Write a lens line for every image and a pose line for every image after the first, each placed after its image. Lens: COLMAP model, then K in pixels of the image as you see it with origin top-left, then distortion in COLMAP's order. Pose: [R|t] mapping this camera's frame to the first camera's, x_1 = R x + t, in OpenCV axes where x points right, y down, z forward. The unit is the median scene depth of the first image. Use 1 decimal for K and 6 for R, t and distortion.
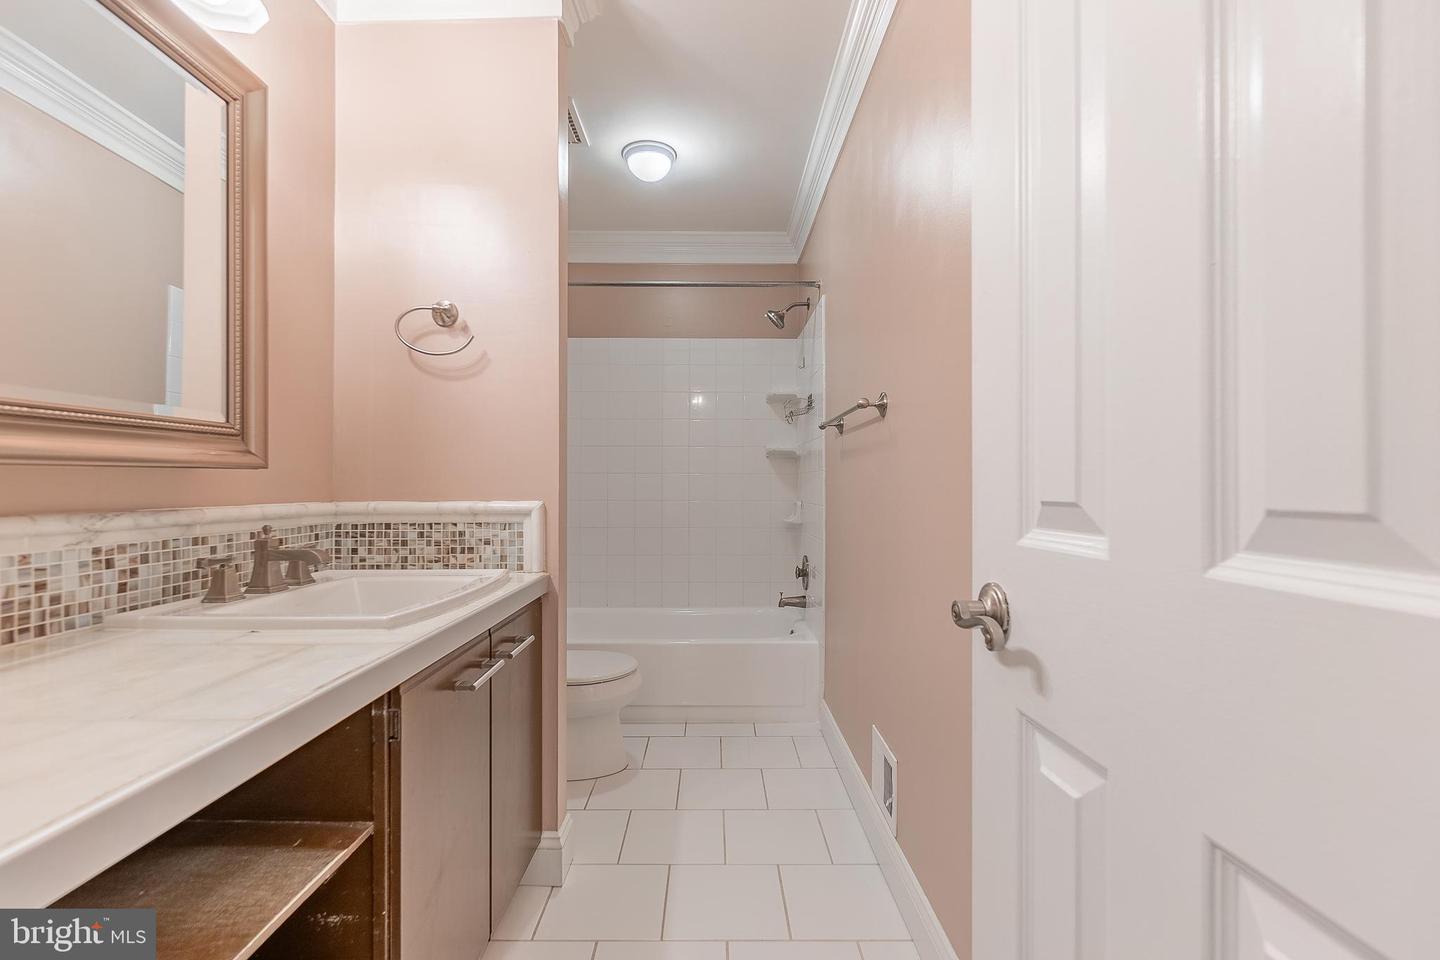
lens RADIAL K [[637.8, 0, 712.5], [0, 637.8, 496.6], [0, 0, 1]] dist [-0.005154, 0.000207]
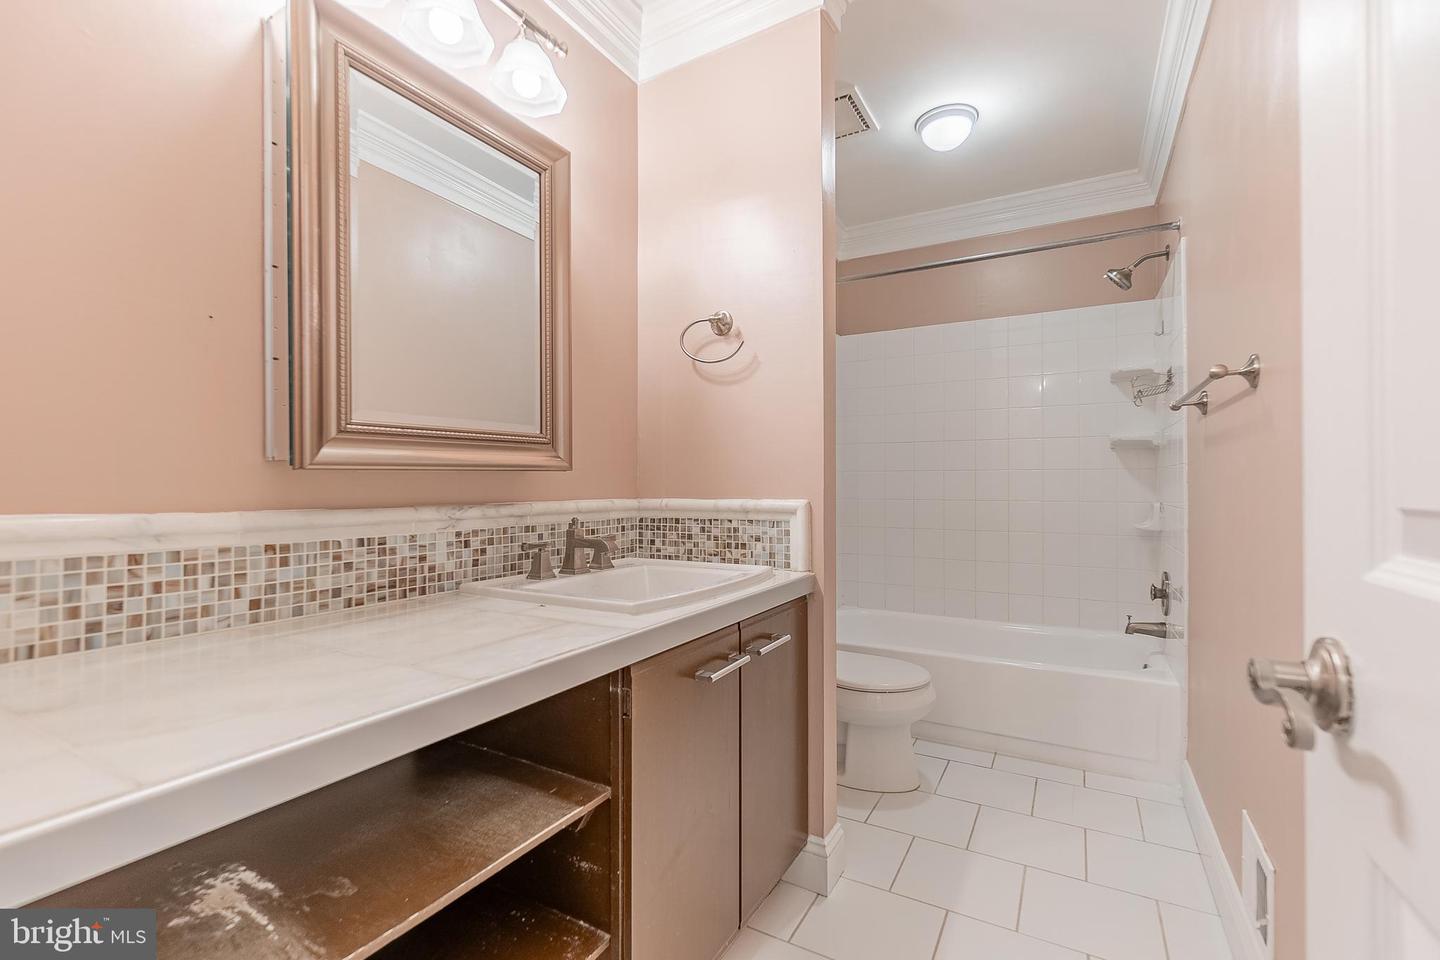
lens RADIAL K [[637.8, 0, 716.7], [0, 637.8, 490.2], [0, 0, 1]] dist [-0.003173, -0.000269]
pose [[0.866879, 0.002335, -0.498514, 0.103547], [-0.005994, 0.999966, -0.005740, -0.001098], [0.498483, 0.007965, 0.866863, 0.071267]]
